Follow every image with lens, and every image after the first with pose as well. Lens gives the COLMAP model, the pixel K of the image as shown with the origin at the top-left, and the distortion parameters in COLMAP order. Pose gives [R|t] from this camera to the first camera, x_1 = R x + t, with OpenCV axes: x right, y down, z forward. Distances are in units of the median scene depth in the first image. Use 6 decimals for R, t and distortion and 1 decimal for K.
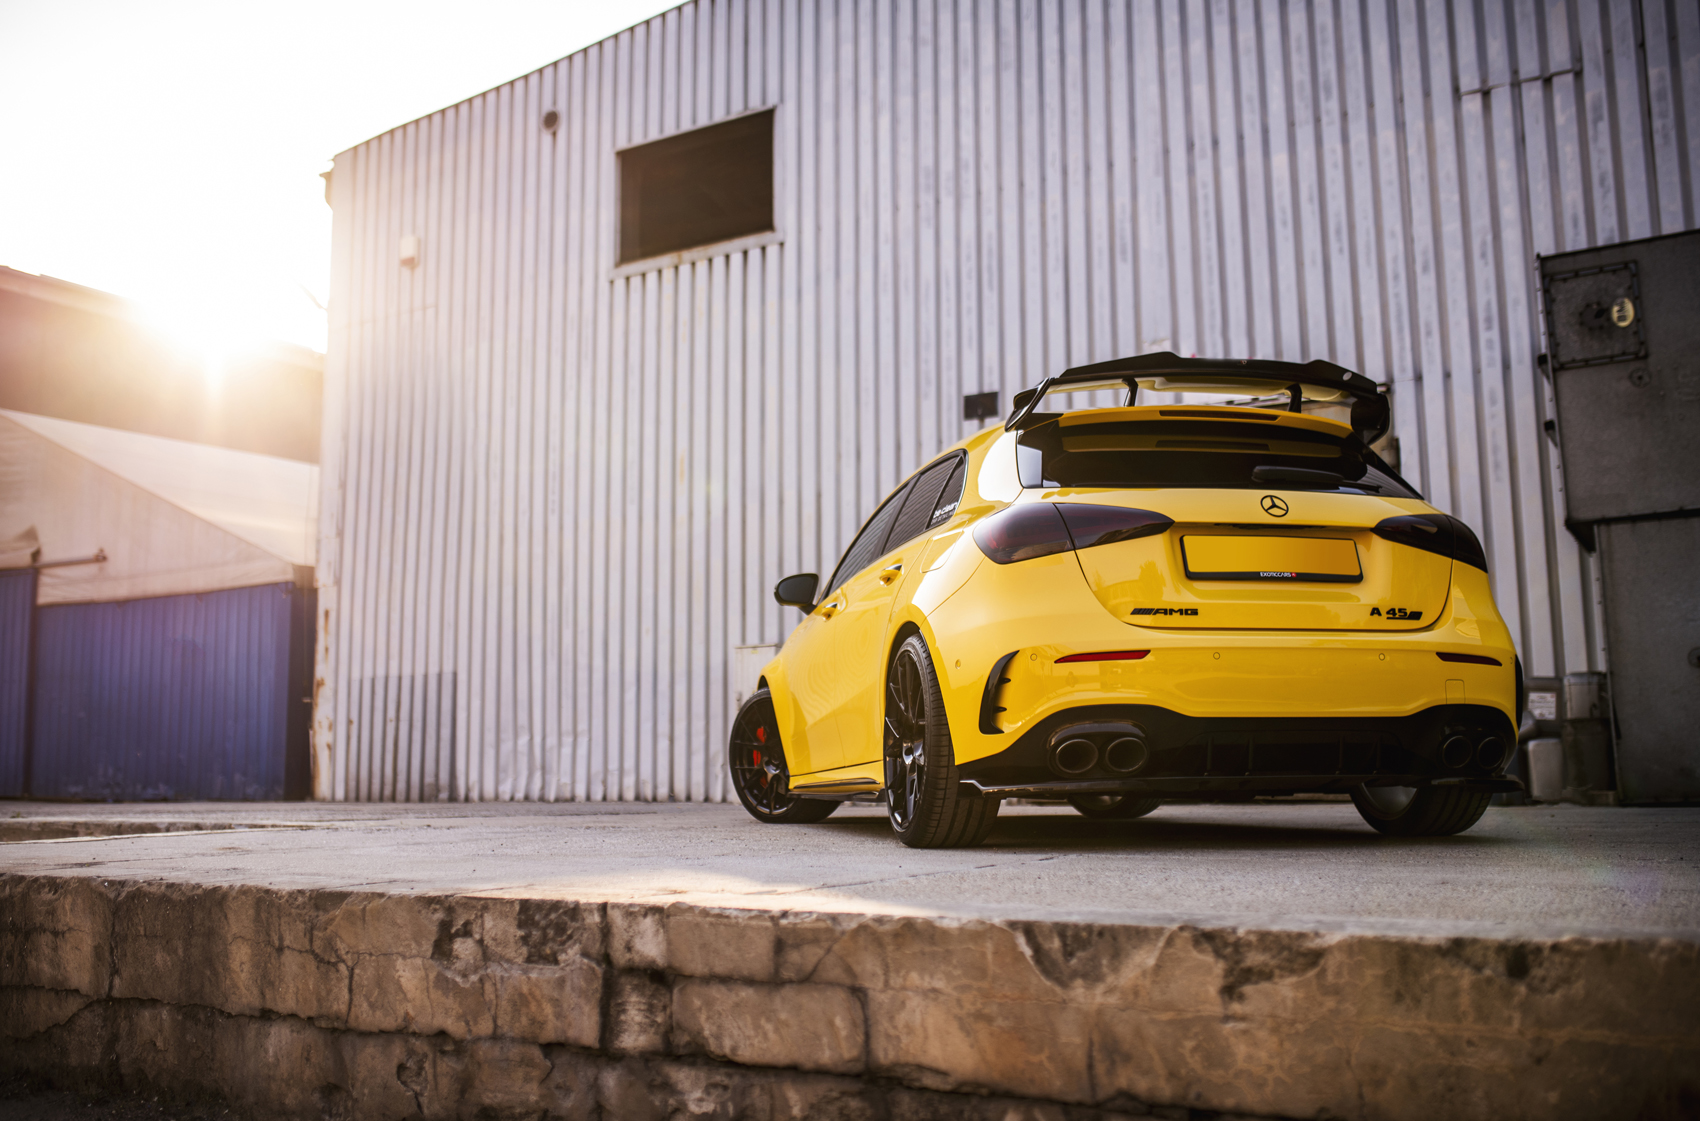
lens RADIAL K [[1653.1, 0, 855.3], [0, 1653.1, 541.6], [0, 0, 1]] dist [-0.069386, 0.105817]
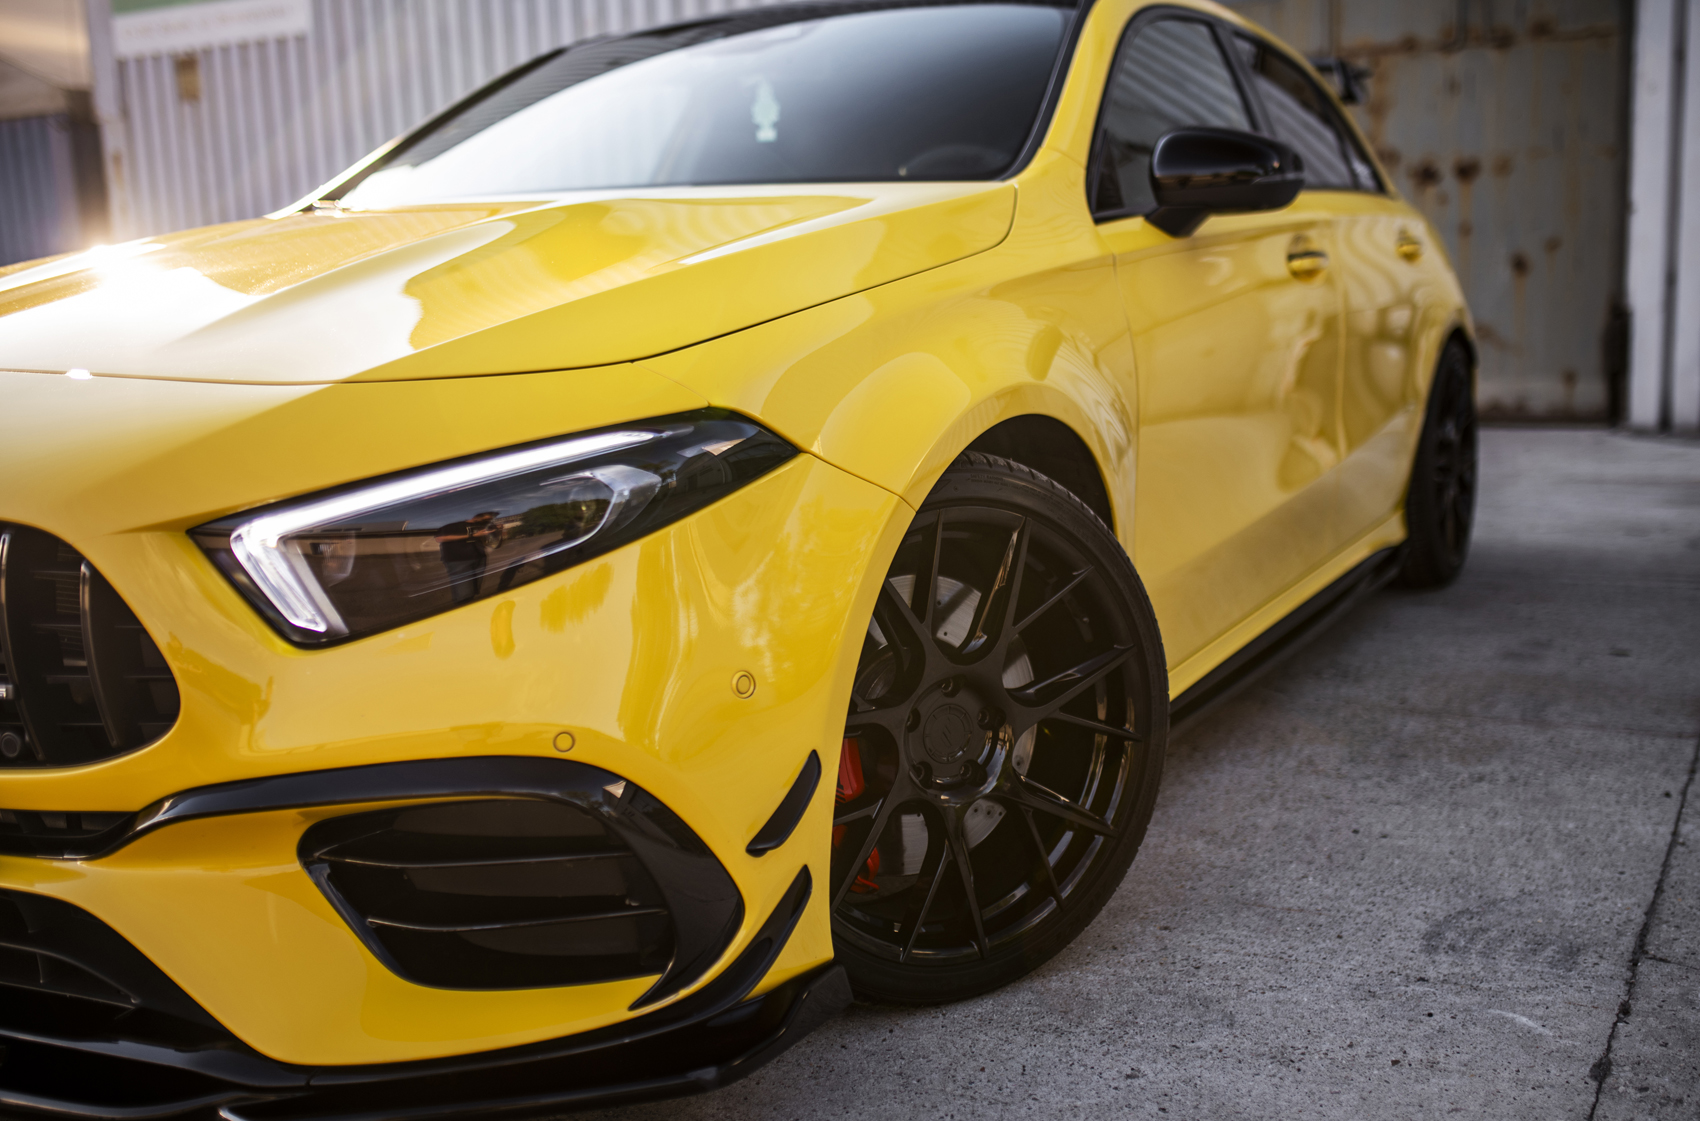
lens RADIAL K [[1756.6, 0, 921.9], [0, 1756.6, 609.3], [0, 0, 1]] dist [-0.045564, 0.010944]
pose [[0.997453, -0.034006, 0.062695, -0.022979], [0.011673, 0.944999, 0.326865, -0.022500], [-0.070362, -0.325301, 0.942989, 0.254273]]
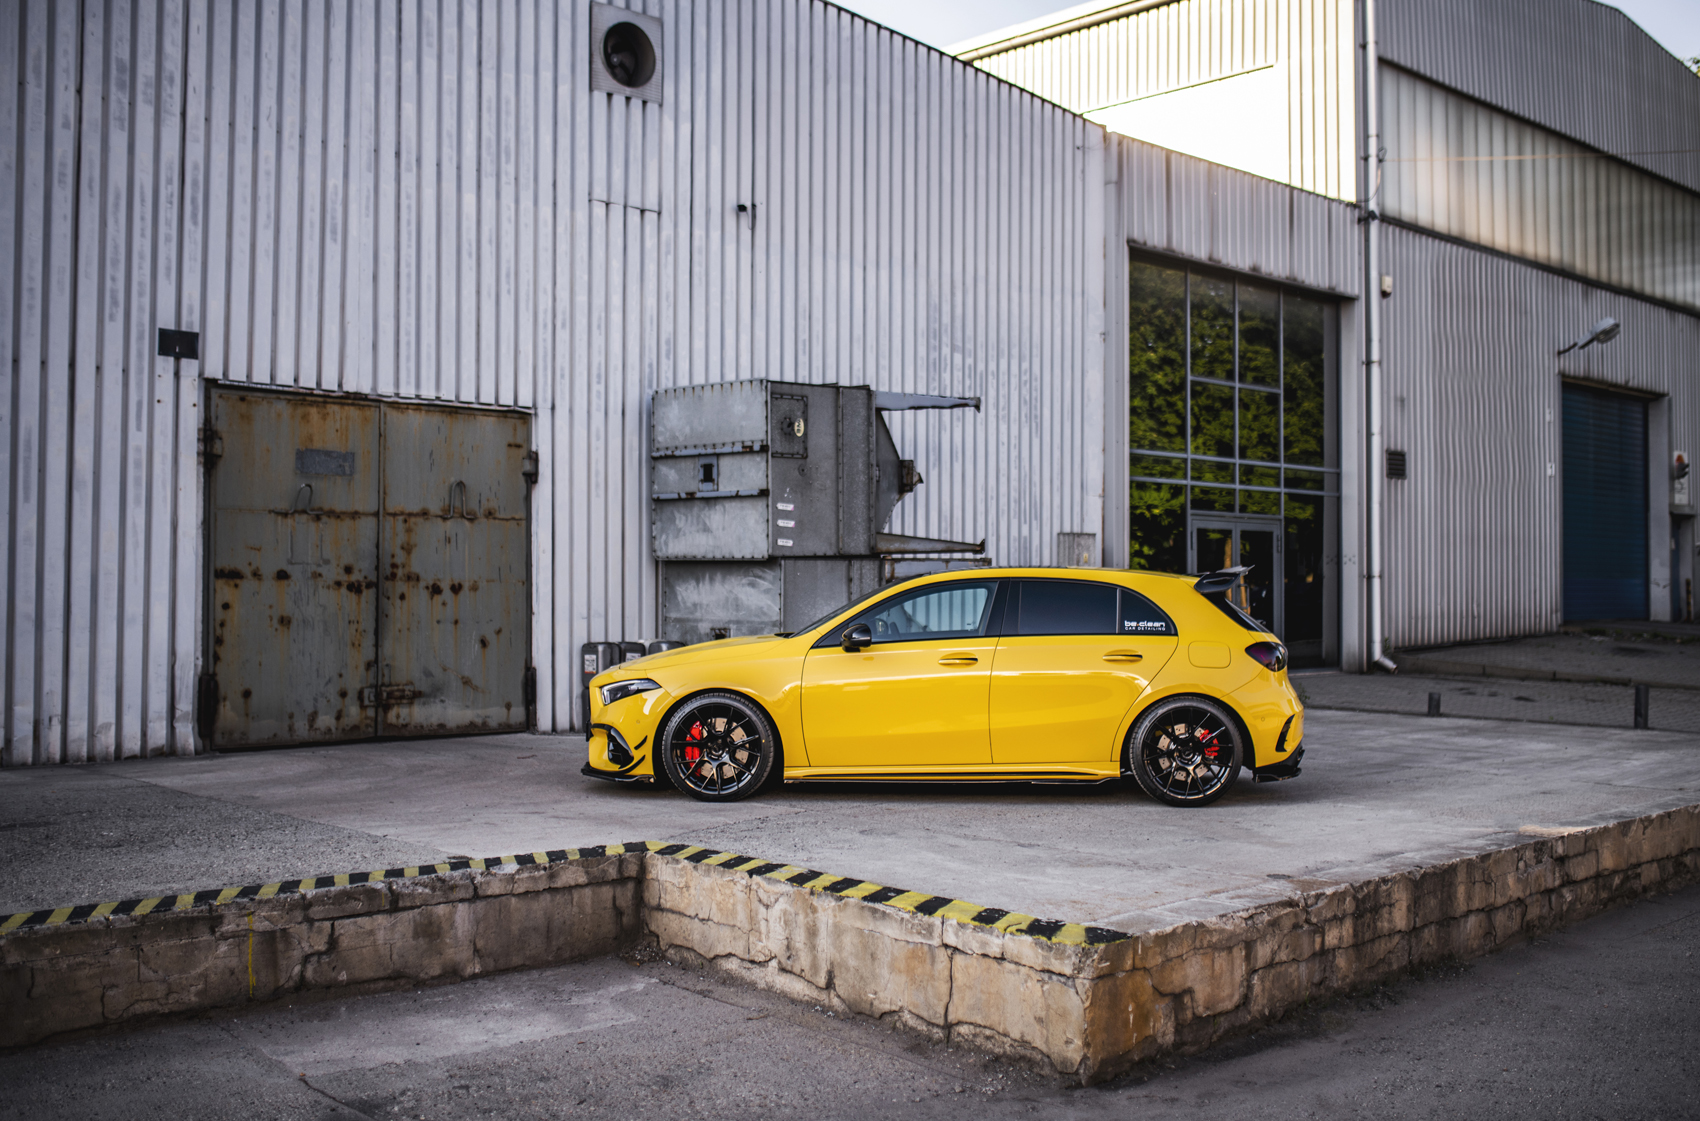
lens RADIAL K [[1697.3, 0, 903.0], [0, 1697.3, 521.5], [0, 0, 1]] dist [-0.077699, 0.120616]
pose [[0.227682, 0.049777, 0.972462, -0.907972], [-0.147089, 0.988991, -0.016186, -0.030493], [-0.962562, -0.139353, 0.232497, 0.412797]]
